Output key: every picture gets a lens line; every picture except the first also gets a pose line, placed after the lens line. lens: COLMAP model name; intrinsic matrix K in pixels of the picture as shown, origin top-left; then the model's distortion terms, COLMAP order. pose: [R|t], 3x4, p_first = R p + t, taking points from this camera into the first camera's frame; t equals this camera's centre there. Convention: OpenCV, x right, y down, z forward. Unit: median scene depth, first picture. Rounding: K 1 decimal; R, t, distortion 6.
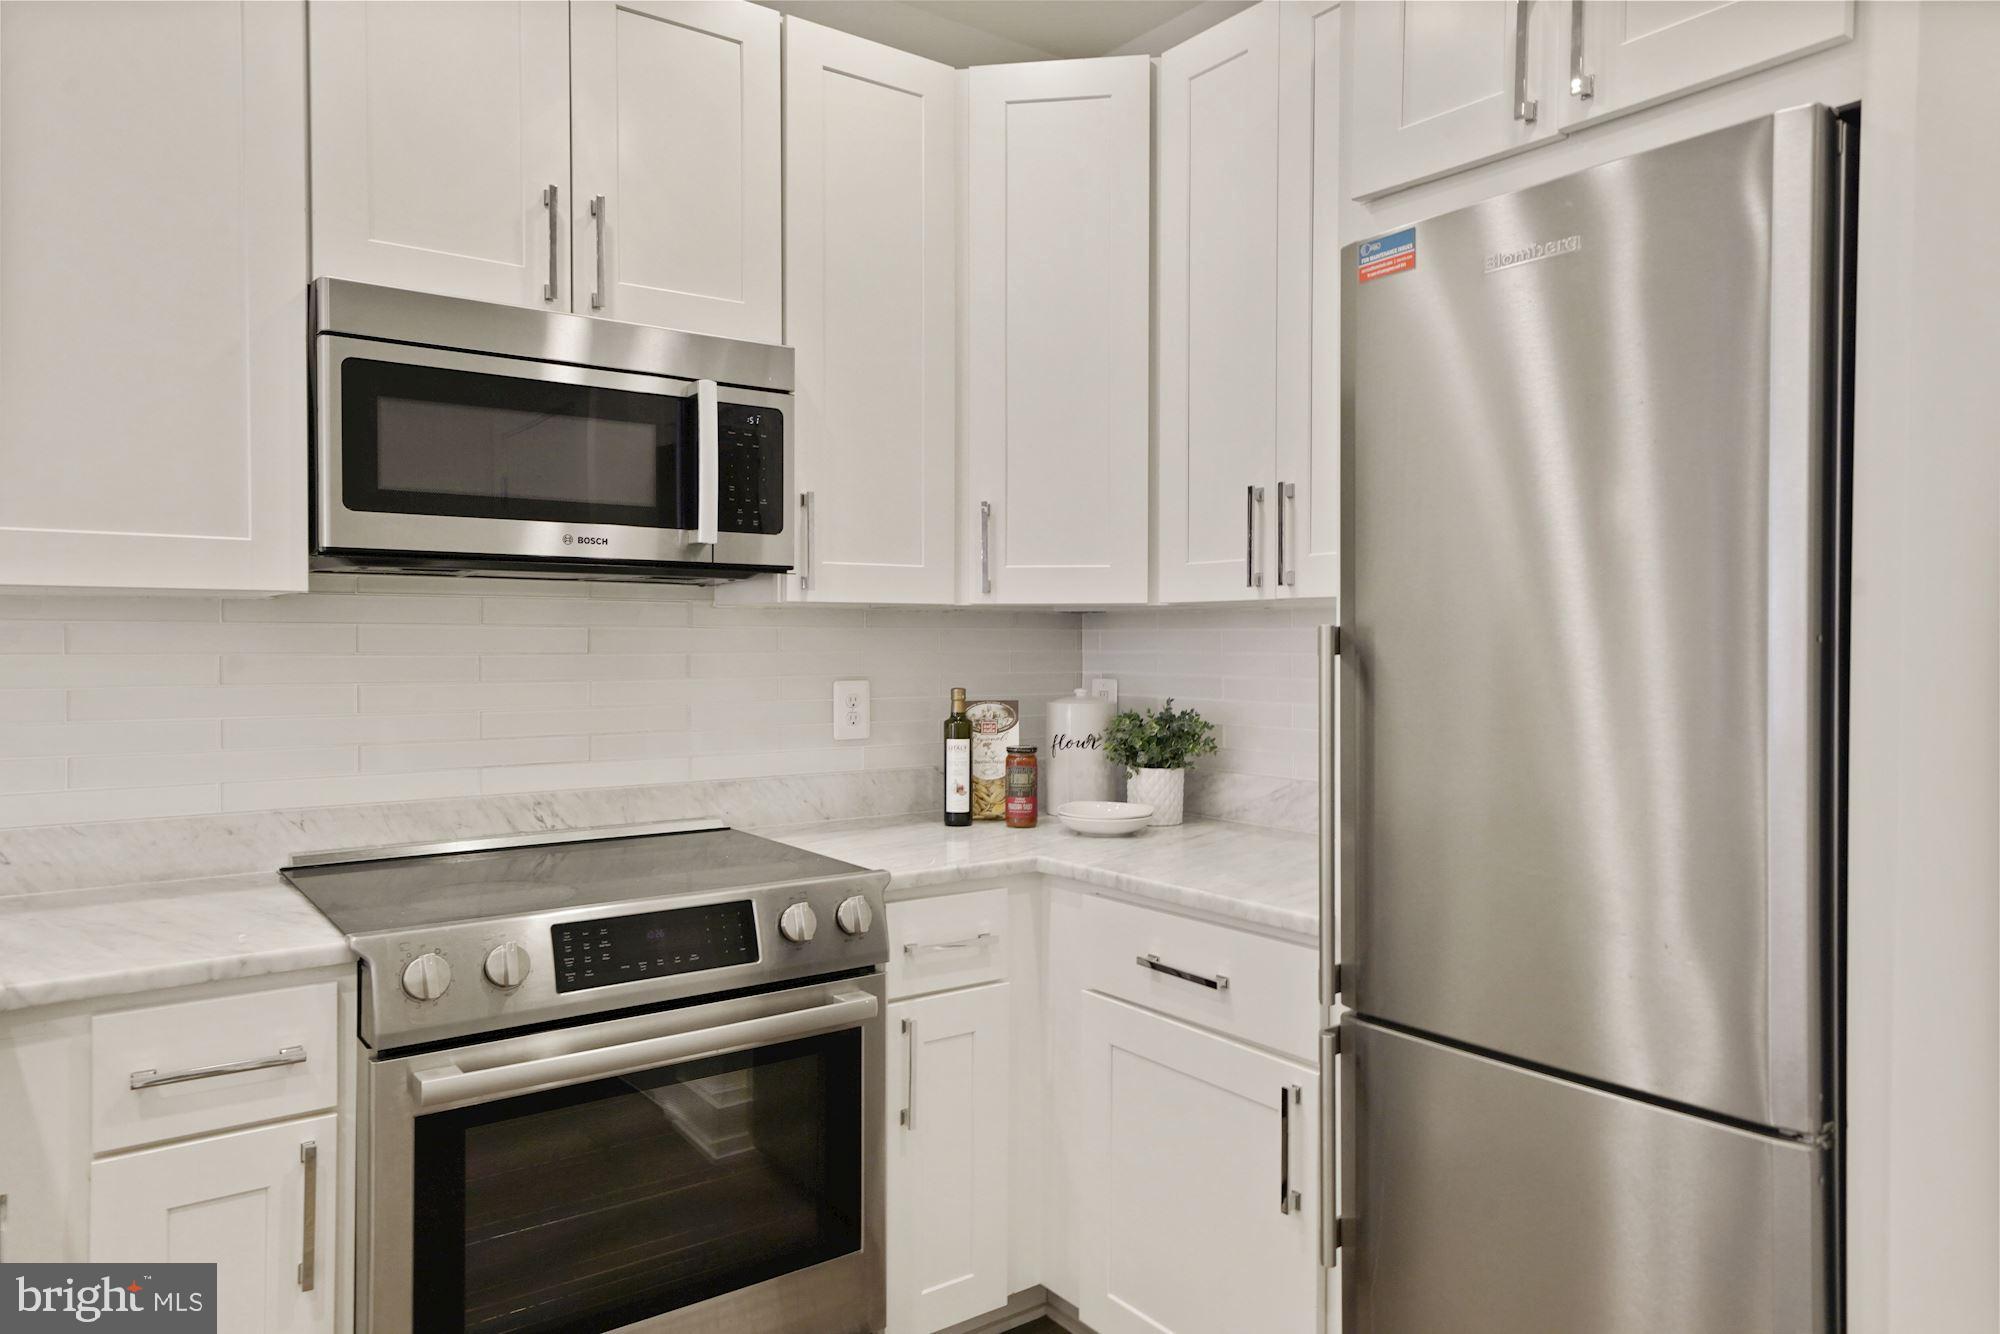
lens RADIAL K [[1303.9, 0, 995.4], [0, 1303.9, 660.9], [0, 0, 1]] dist [0.018807, -0.001865]
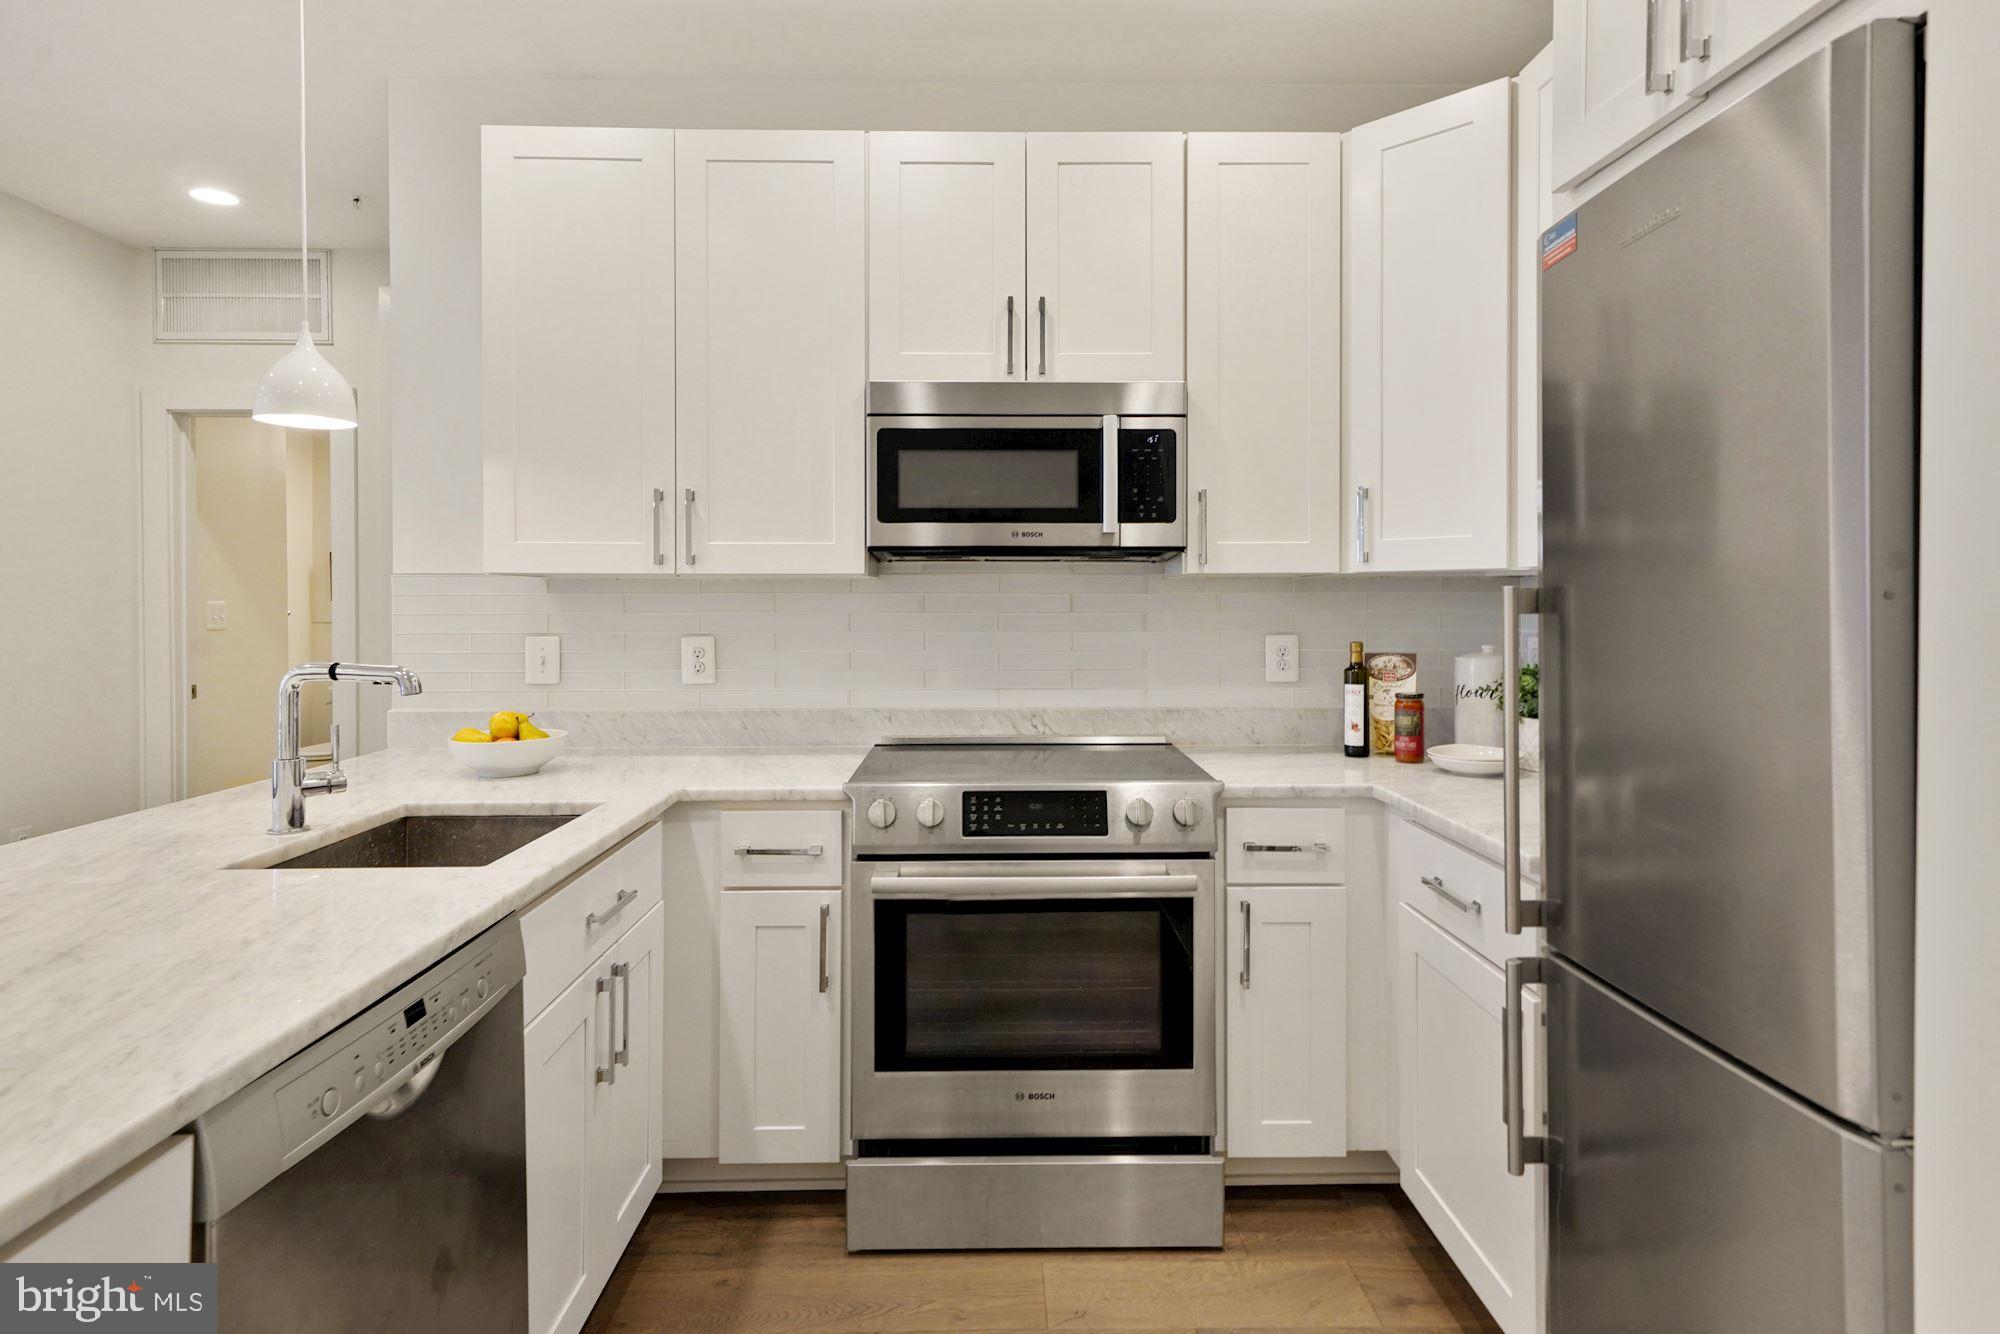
lens RADIAL K [[1068.9, 0, 1011.7], [0, 1068.9, 606.4], [0, 0, 1]] dist [0.013802, 0.000316]
pose [[0.815684, -0.001907, -0.578495, 0.346521], [-0.006435, 0.999903, -0.012369, 0.002965], [0.578463, 0.013812, 0.815592, 0.018025]]
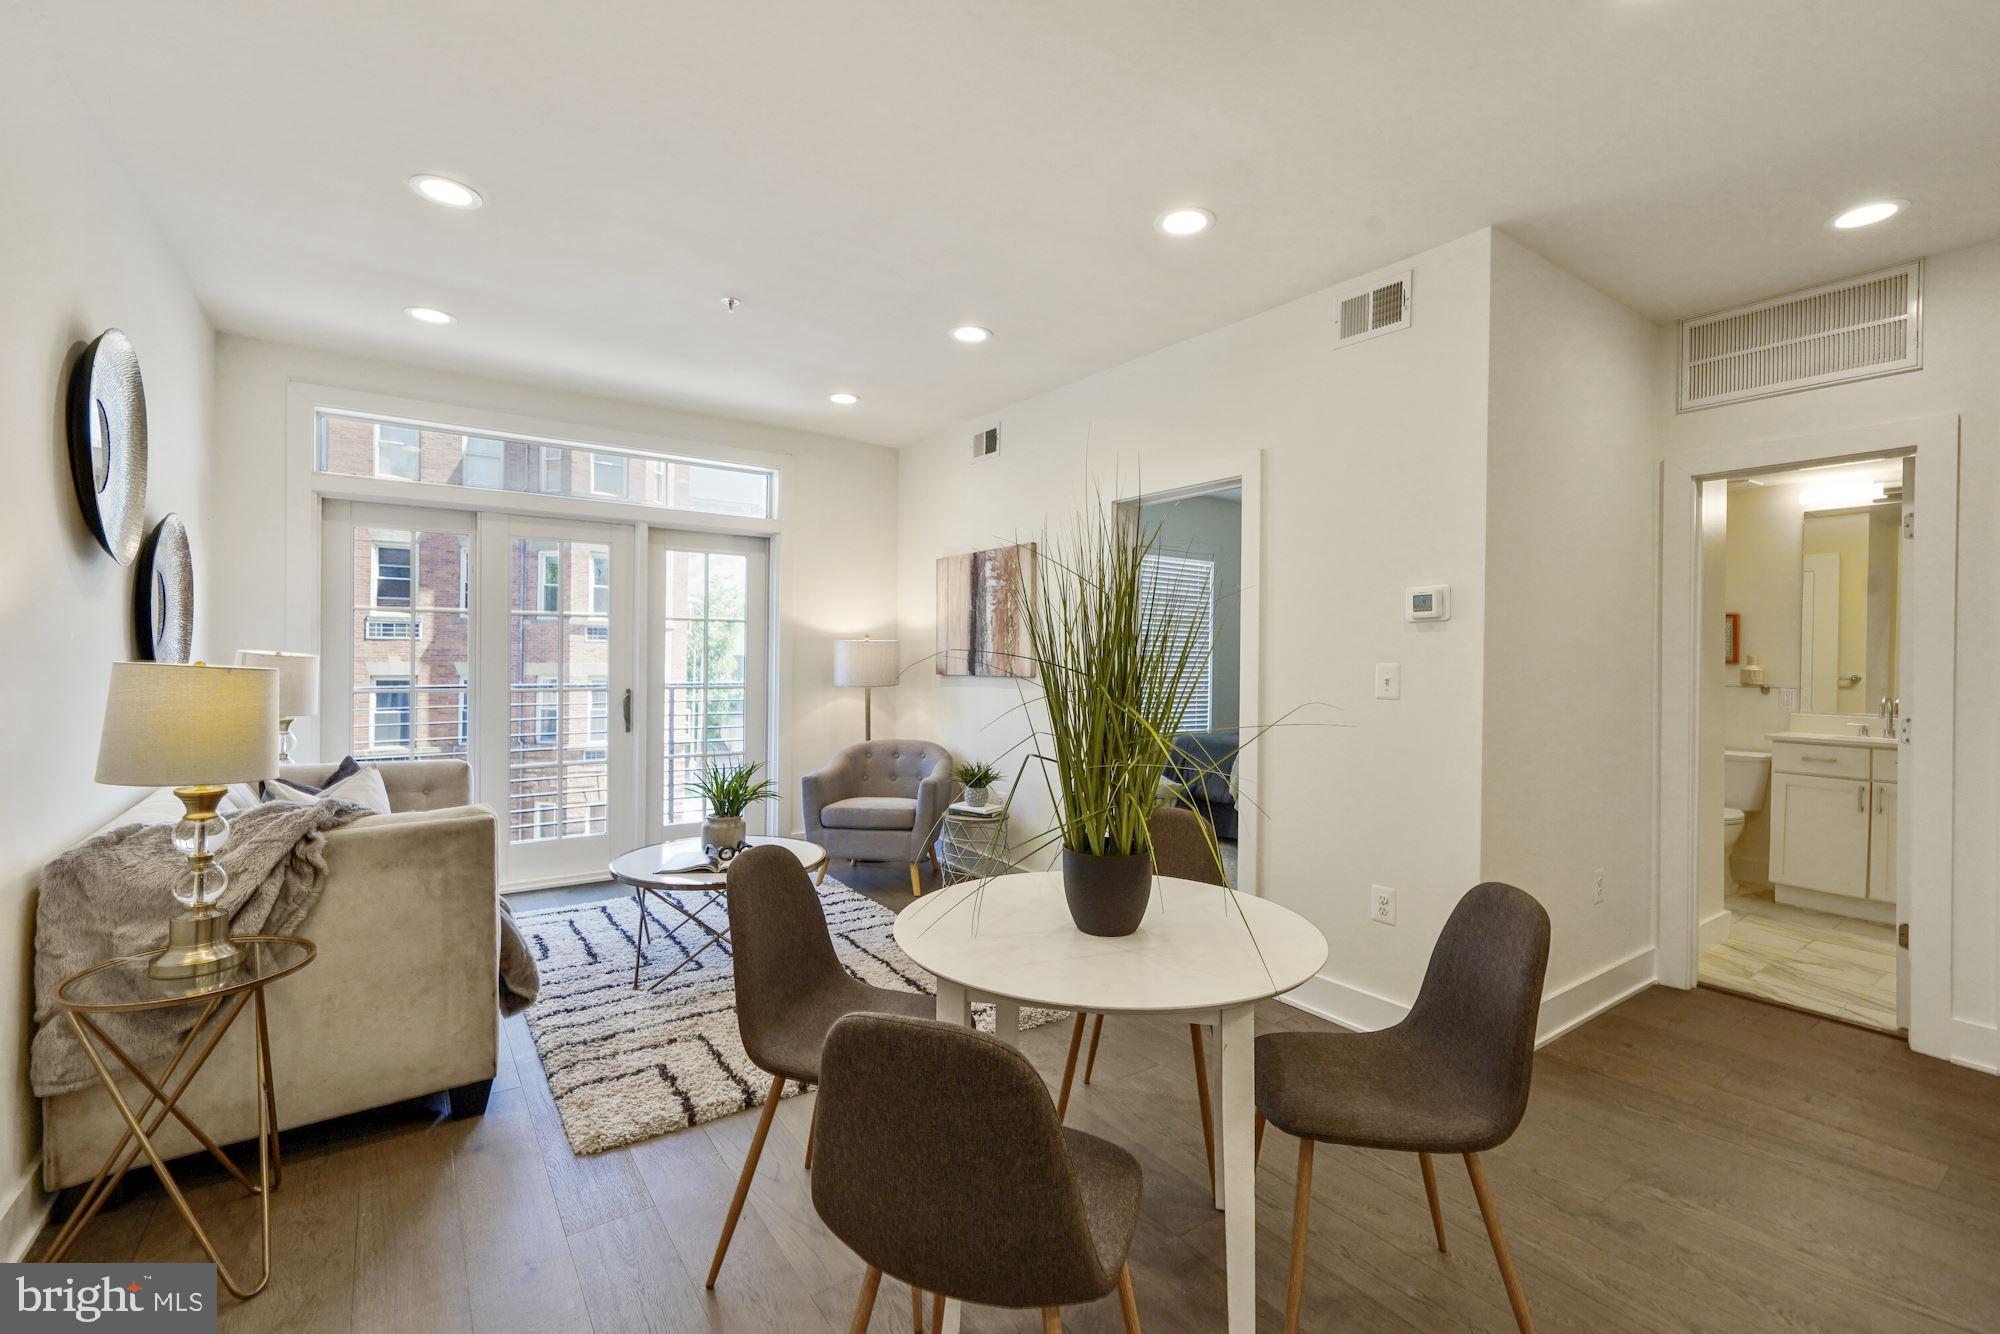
lens RADIAL K [[863.4, 0, 1002.9], [0, 863.4, 659.1], [0, 0, 1]] dist [0.013295, 0.000146]
pose [[-0.018426, 0.002170, -0.999828, -0.391193], [-0.031648, 0.999495, 0.002753, 0.005373], [0.999329, 0.031694, -0.018348, -0.495871]]
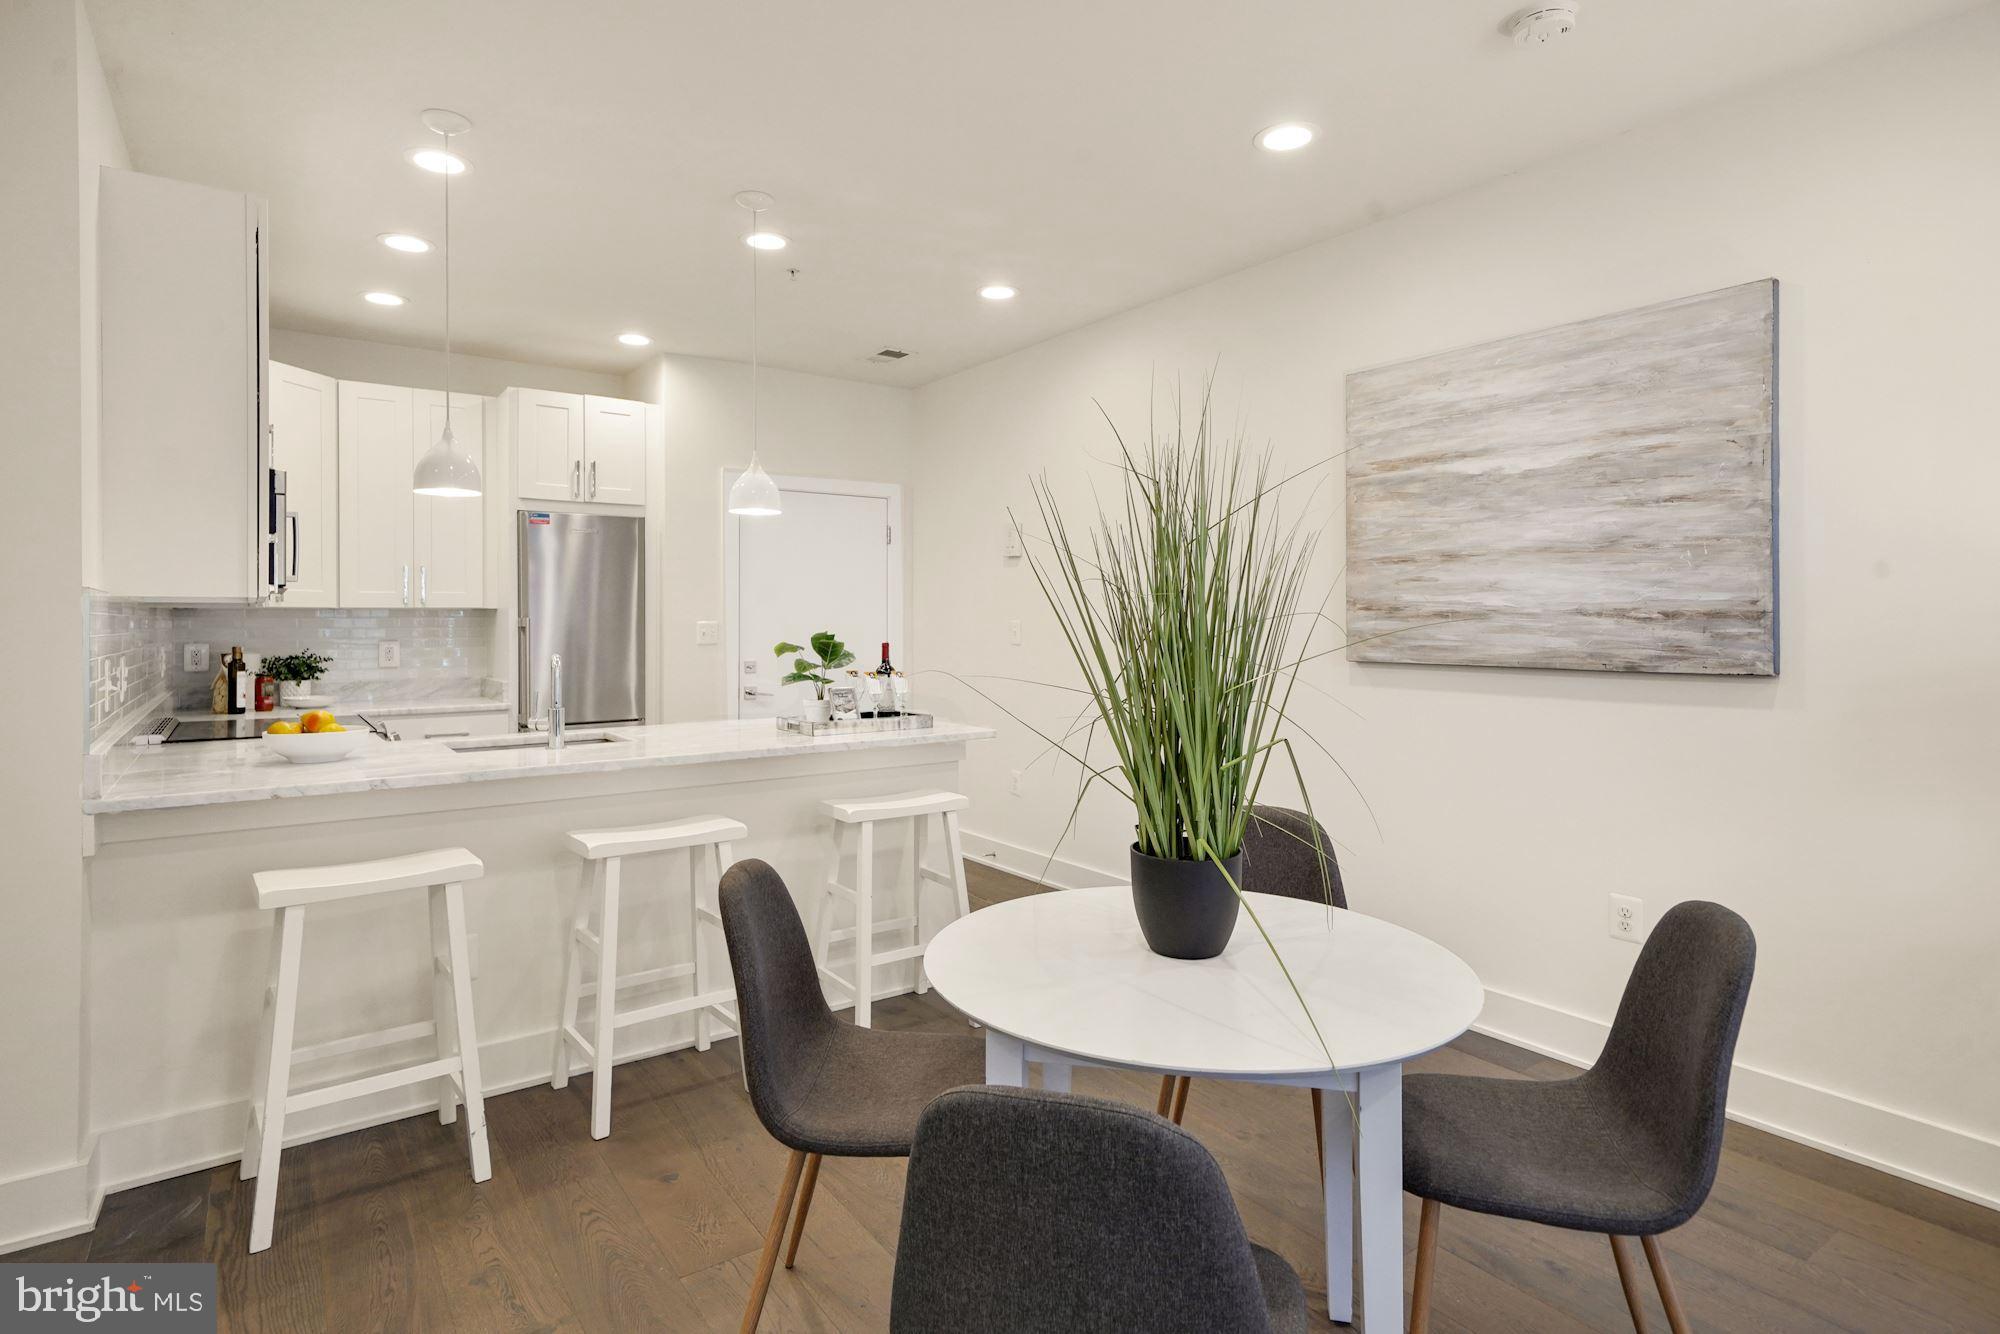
lens RADIAL K [[1043.5, 0, 1007.3], [0, 1043.5, 613.2], [0, 0, 1]] dist [0.021652, 0.000285]
pose [[0.009355, 0.004161, 0.999948, -2.043233], [0.020573, 0.999779, -0.004353, 0.000258], [-0.999745, 0.020612, 0.009267, -0.278139]]
